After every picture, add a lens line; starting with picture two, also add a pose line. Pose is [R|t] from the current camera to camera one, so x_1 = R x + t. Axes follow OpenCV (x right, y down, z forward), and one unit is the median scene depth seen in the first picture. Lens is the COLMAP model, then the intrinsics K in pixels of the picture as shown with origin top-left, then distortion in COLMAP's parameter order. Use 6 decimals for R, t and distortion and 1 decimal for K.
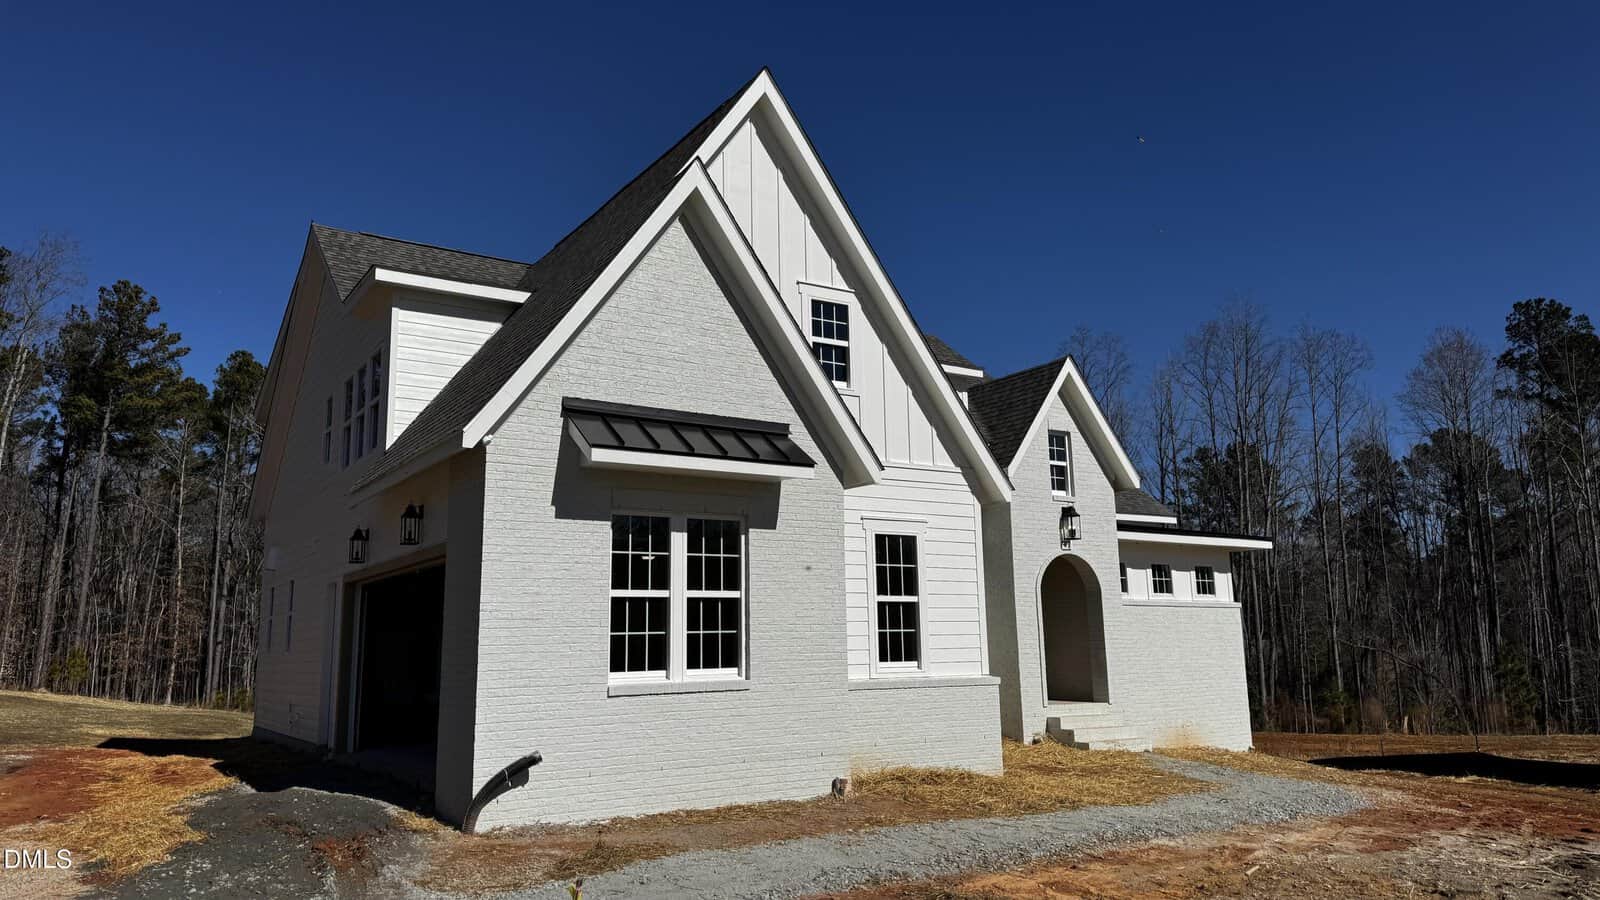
lens RADIAL K [[1171.0, 0, 804.8], [0, 1171.0, 441.5], [0, 0, 1]] dist [0.073807, -0.001687]
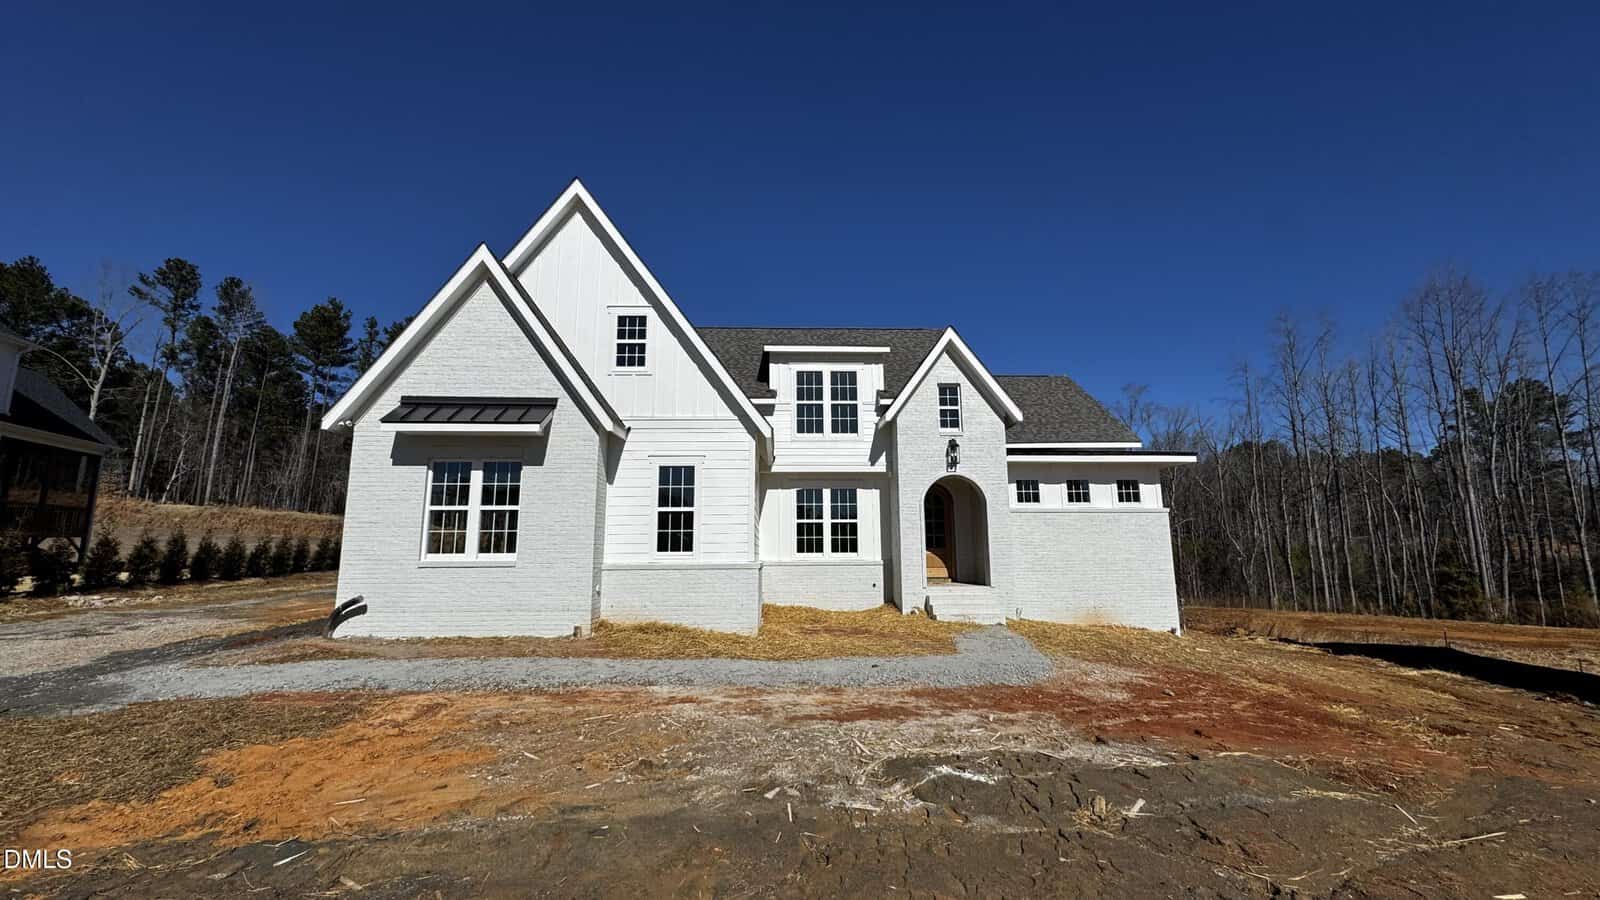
lens RADIAL K [[631.2, 0, 796.9], [0, 631.2, 450.7], [0, 0, 1]] dist [-0.002458, -0.000049]
pose [[0.842825, -0.065441, -0.534195, 0.621420], [0.081506, 0.996652, 0.006501, 0.067151], [0.531980, -0.049020, 0.845337, 0.410277]]
